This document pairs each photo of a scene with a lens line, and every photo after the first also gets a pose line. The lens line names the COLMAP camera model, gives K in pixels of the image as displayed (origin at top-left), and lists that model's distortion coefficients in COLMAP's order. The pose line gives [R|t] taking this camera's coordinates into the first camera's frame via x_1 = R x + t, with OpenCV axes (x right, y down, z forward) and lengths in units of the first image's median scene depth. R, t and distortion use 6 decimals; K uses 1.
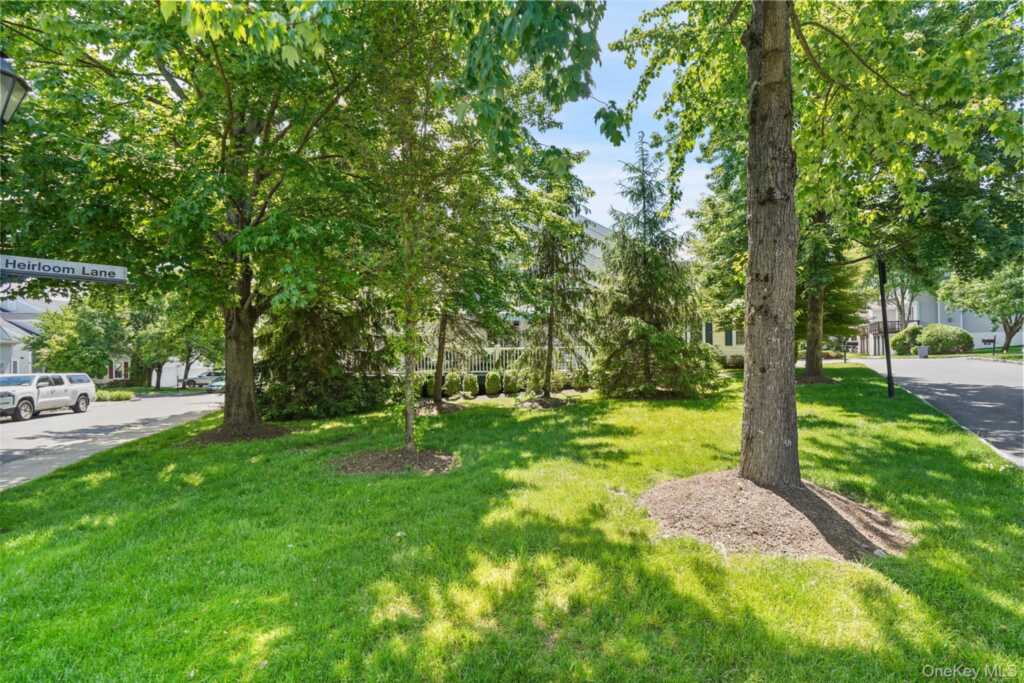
lens RADIAL K [[467.1, 0, 512.0], [0, 467.1, 341.5], [0, 0, 1]] dist [0.002704, 0.000338]
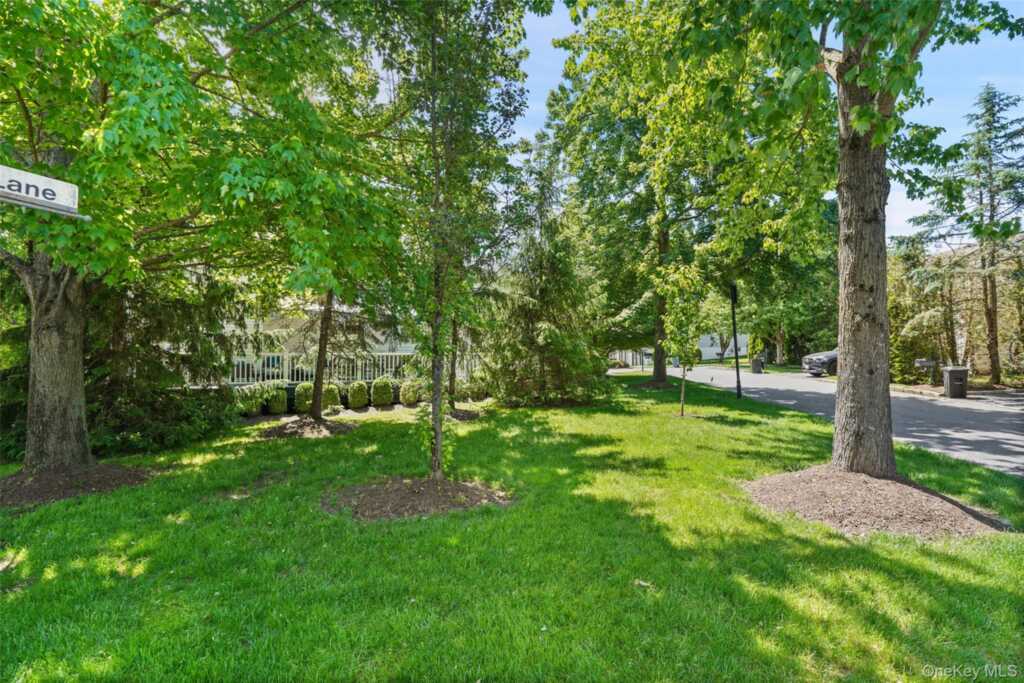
lens RADIAL K [[492.1, 0, 507.7], [0, 492.1, 348.8], [0, 0, 1]] dist [0.002679, 0.000521]
pose [[0.899858, 0.018874, 0.435775, -0.271288], [-0.017671, 0.999821, -0.006814, 0.010722], [-0.435826, -0.001569, 0.900030, 0.118474]]
